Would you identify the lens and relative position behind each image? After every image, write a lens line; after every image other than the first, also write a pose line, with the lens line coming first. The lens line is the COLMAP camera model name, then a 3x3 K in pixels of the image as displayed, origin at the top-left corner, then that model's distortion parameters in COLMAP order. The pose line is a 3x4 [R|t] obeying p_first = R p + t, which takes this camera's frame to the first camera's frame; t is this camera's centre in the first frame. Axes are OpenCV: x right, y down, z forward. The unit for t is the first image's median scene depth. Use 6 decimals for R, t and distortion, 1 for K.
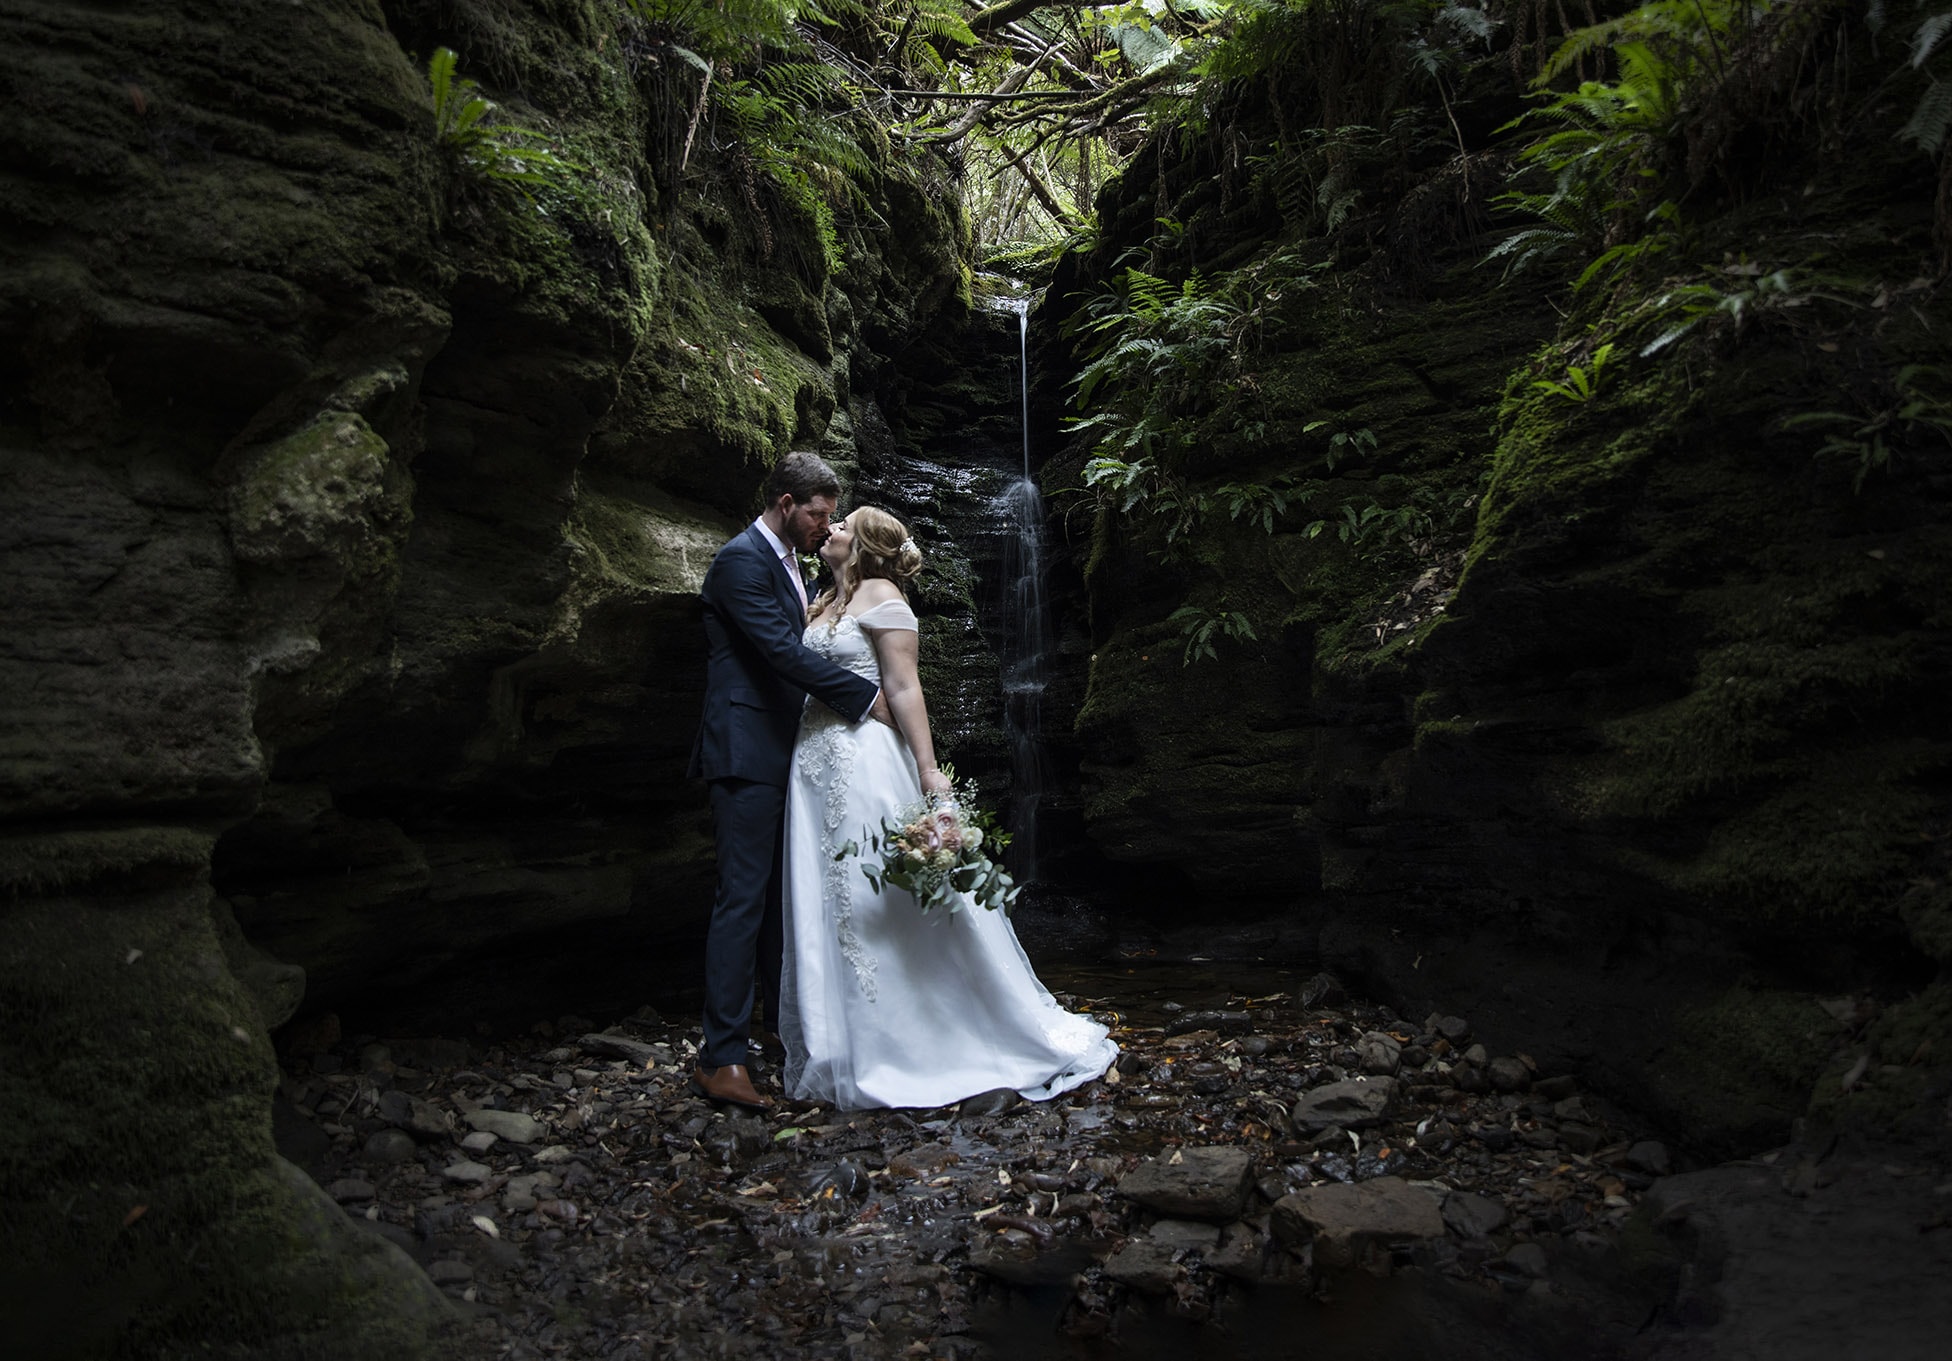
lens RADIAL K [[1396.7, 0, 1025.9], [0, 1396.7, 552.1], [0, 0, 1]] dist [-0.094145, 0.073121]
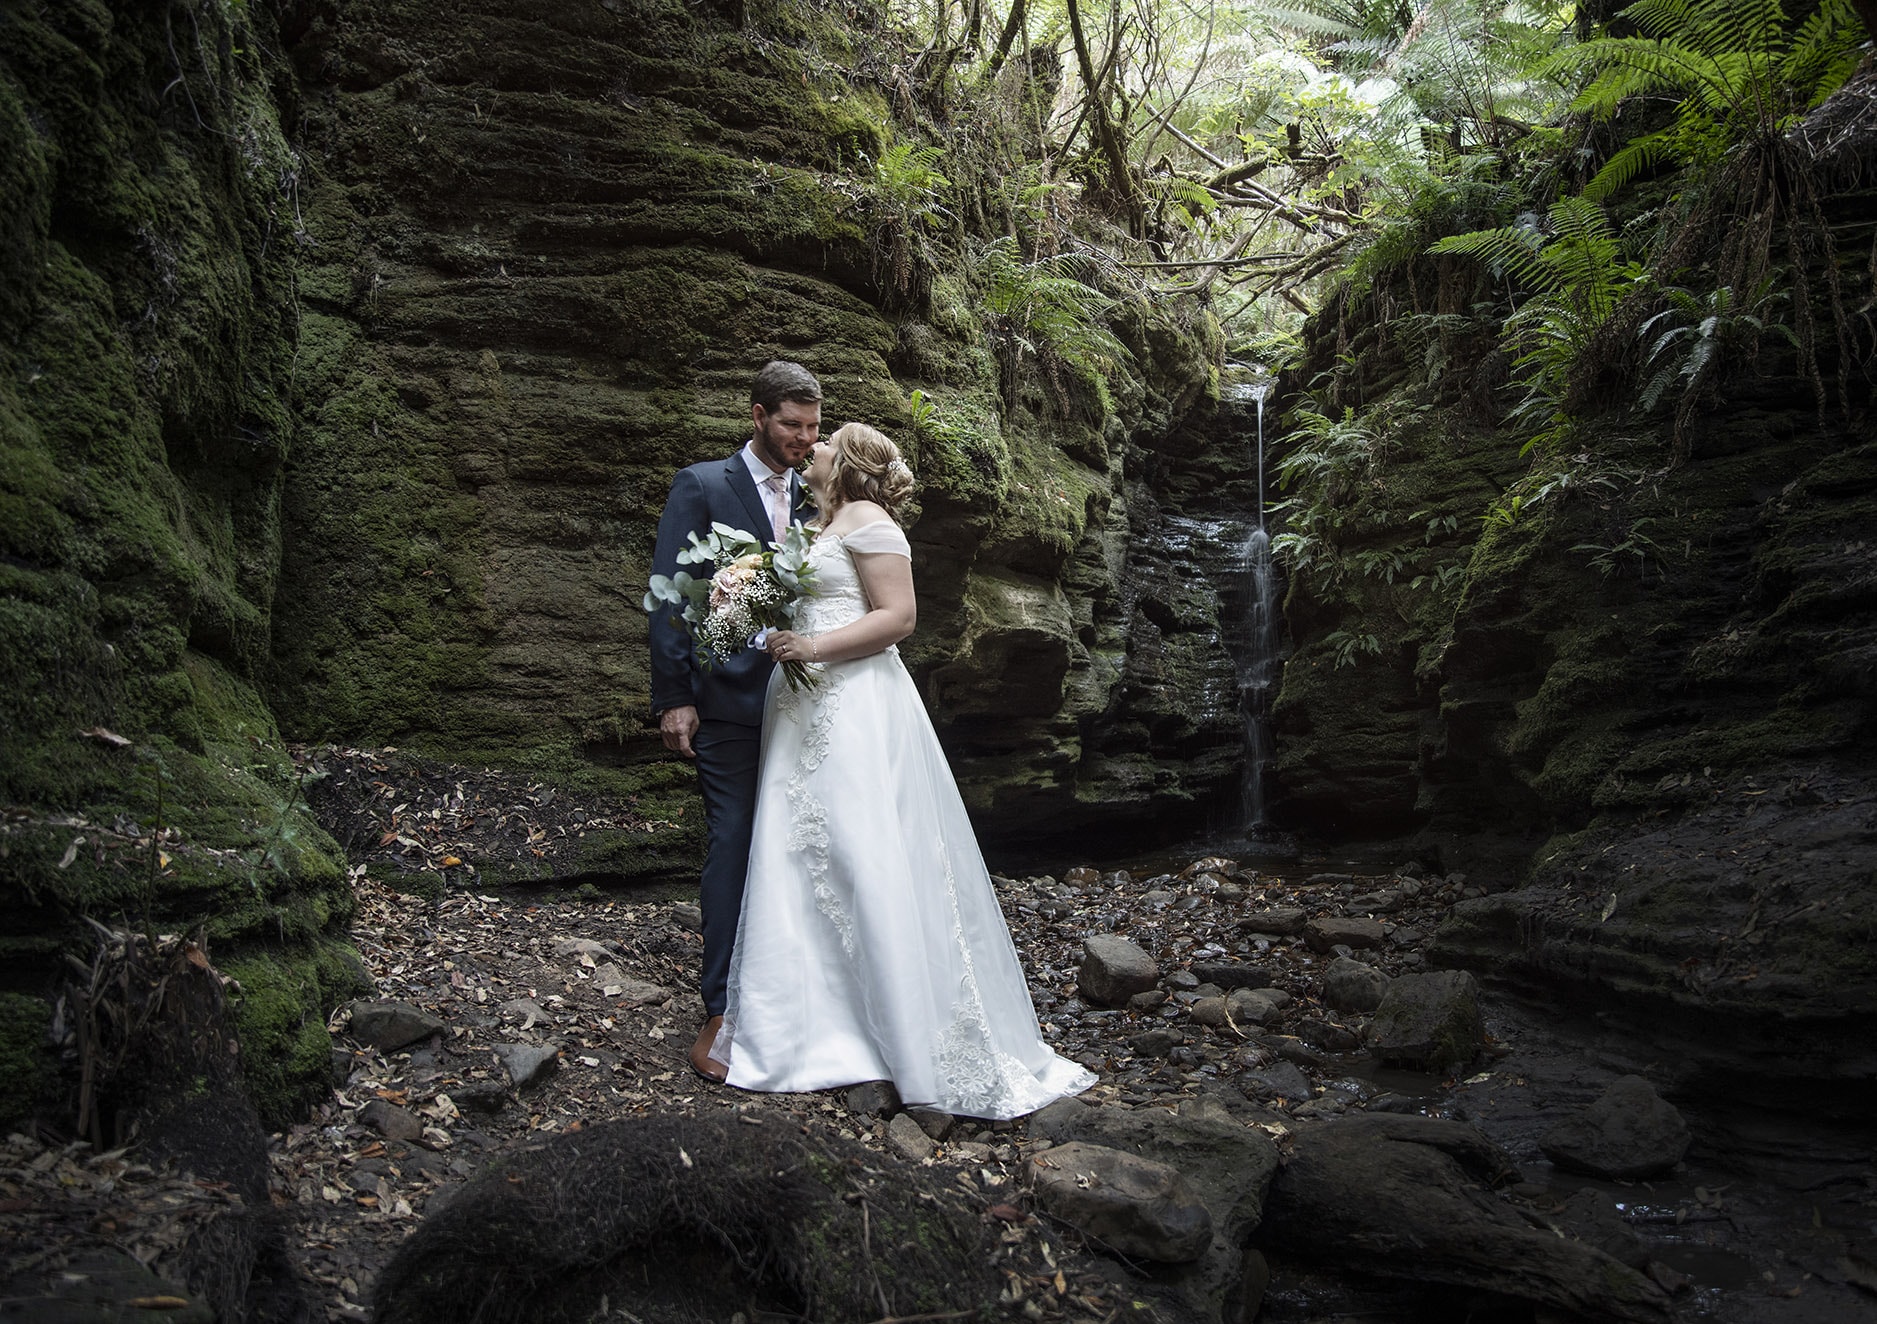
lens RADIAL K [[1347.2, 0, 1042.0], [0, 1347.2, 648.0], [0, 0, 1]] dist [-0.087048, 0.057569]
pose [[0.979011, -0.000286, -0.203809, 0.101781], [0.013914, 0.997760, 0.065440, -0.045696], [0.203333, -0.066902, 0.976821, -0.538524]]
